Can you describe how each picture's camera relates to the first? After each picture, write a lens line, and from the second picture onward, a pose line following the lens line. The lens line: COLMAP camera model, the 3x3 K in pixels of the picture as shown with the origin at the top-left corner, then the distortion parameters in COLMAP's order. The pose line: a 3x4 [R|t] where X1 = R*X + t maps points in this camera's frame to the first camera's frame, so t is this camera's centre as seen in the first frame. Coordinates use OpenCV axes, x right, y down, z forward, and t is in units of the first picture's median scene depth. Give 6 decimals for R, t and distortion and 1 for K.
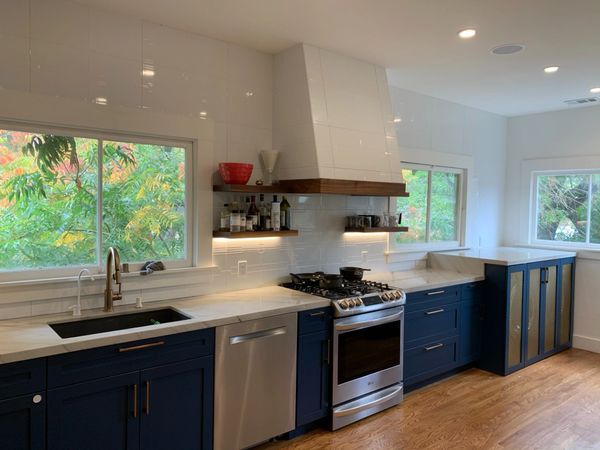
lens RADIAL K [[455.3, 0, 300.0], [0, 455.3, 225.0], [0, 0, 1]] dist [0.044700, 0.000883]
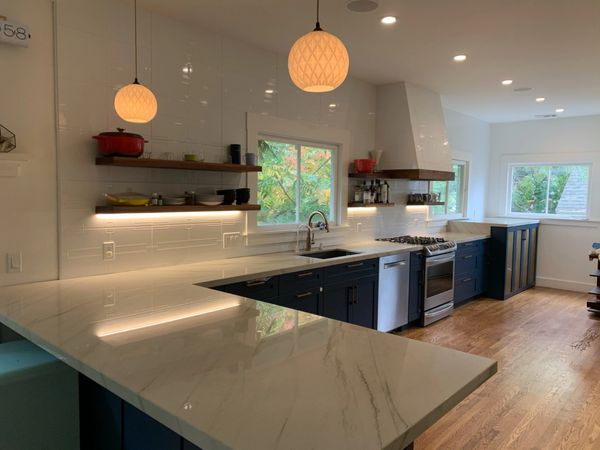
lens RADIAL K [[455.3, 0, 300.0], [0, 455.3, 225.0], [0, 0, 1]] dist [0.044700, 0.000883]
pose [[0.988146, -0.011543, 0.153085, -0.530886], [0.006606, 0.999443, 0.032719, 0.032398], [-0.153377, -0.031319, 0.987671, -0.451026]]
